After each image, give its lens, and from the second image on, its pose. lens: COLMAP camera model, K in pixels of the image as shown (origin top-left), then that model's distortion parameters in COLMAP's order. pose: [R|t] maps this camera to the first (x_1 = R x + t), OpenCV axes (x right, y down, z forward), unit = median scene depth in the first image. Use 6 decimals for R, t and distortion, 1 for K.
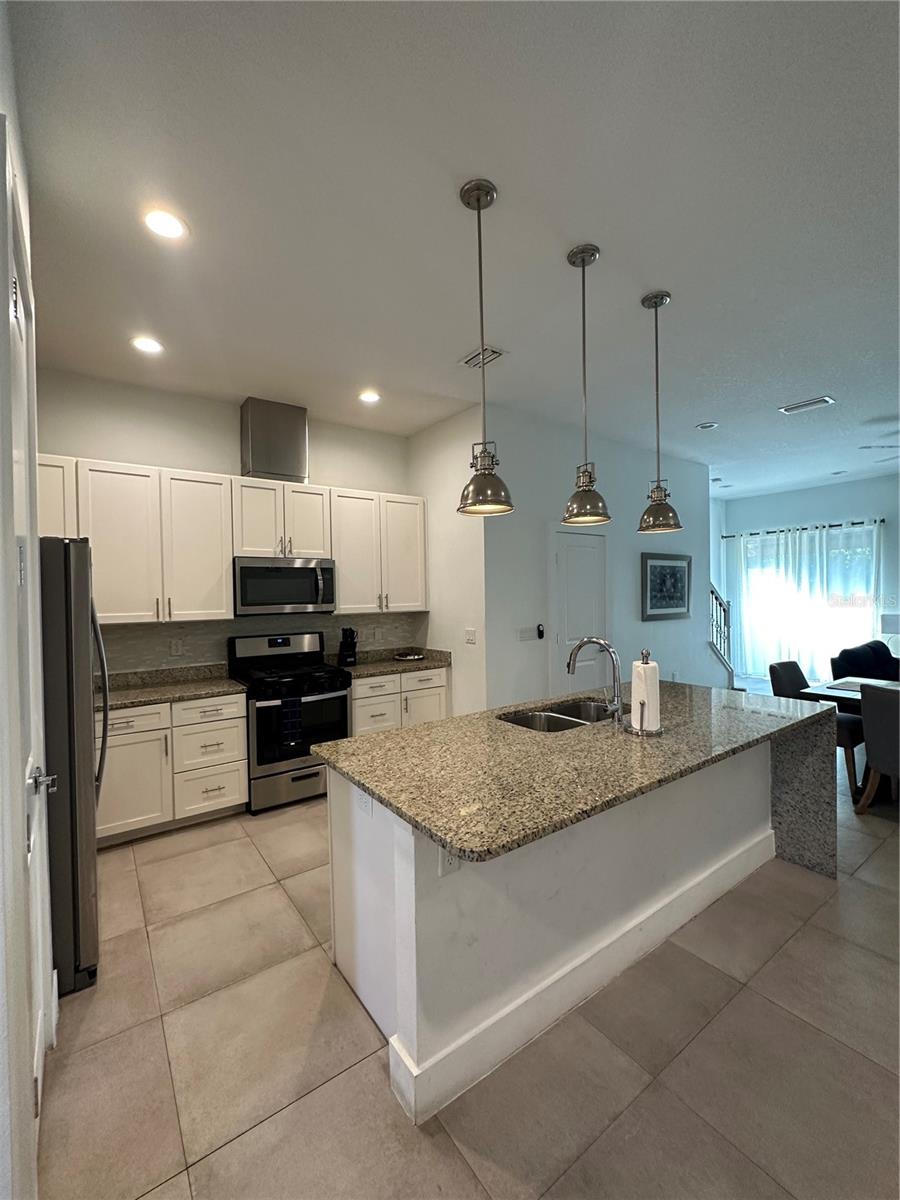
lens RADIAL K [[498.4, 0, 450.0], [0, 498.4, 600.0], [0, 0, 1]] dist [-0.001398, -0.000217]
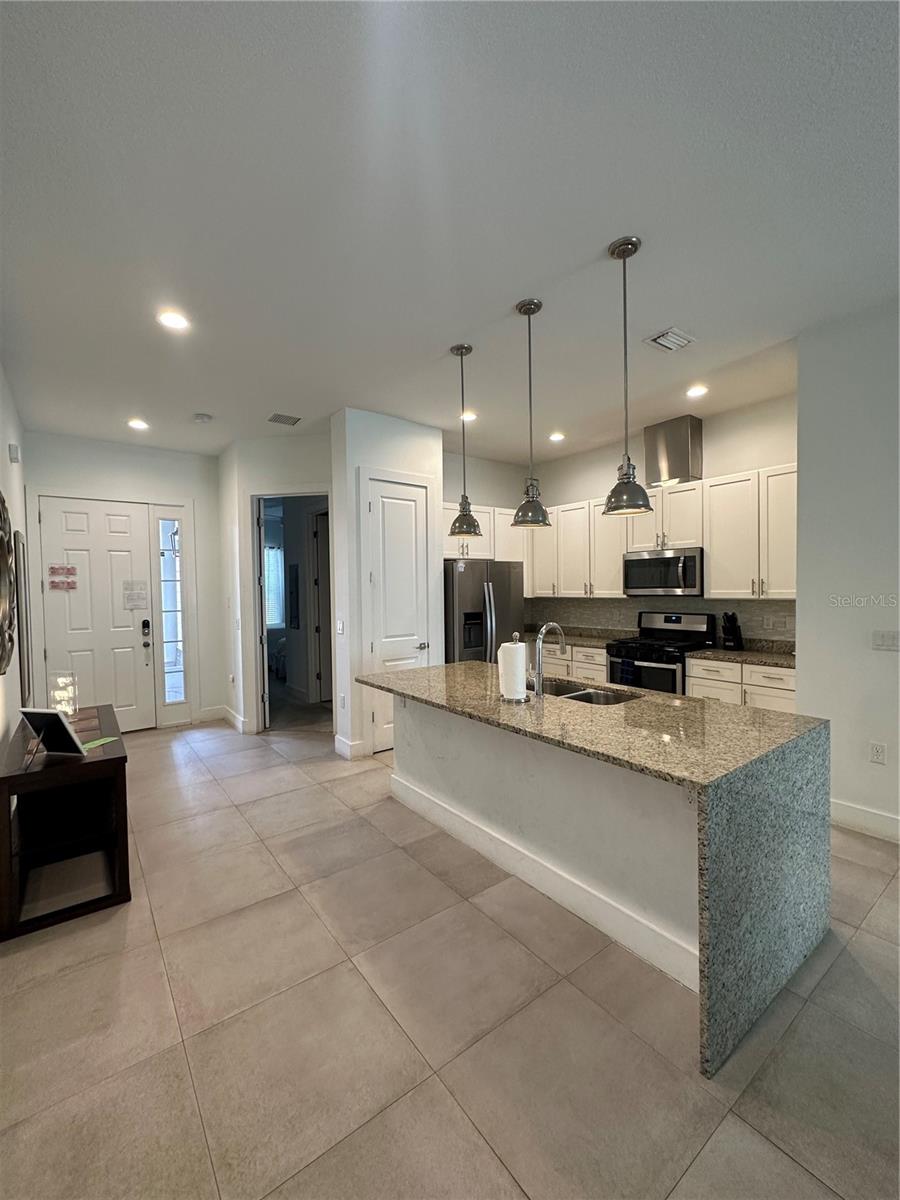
lens RADIAL K [[498.4, 0, 450.0], [0, 498.4, 600.0], [0, 0, 1]] dist [-0.001398, -0.000217]
pose [[0.016721, 0.044435, -0.998872, 0.887820], [0.002065, 0.999008, 0.044476, -0.017608], [0.999858, -0.002807, 0.016612, 0.461943]]
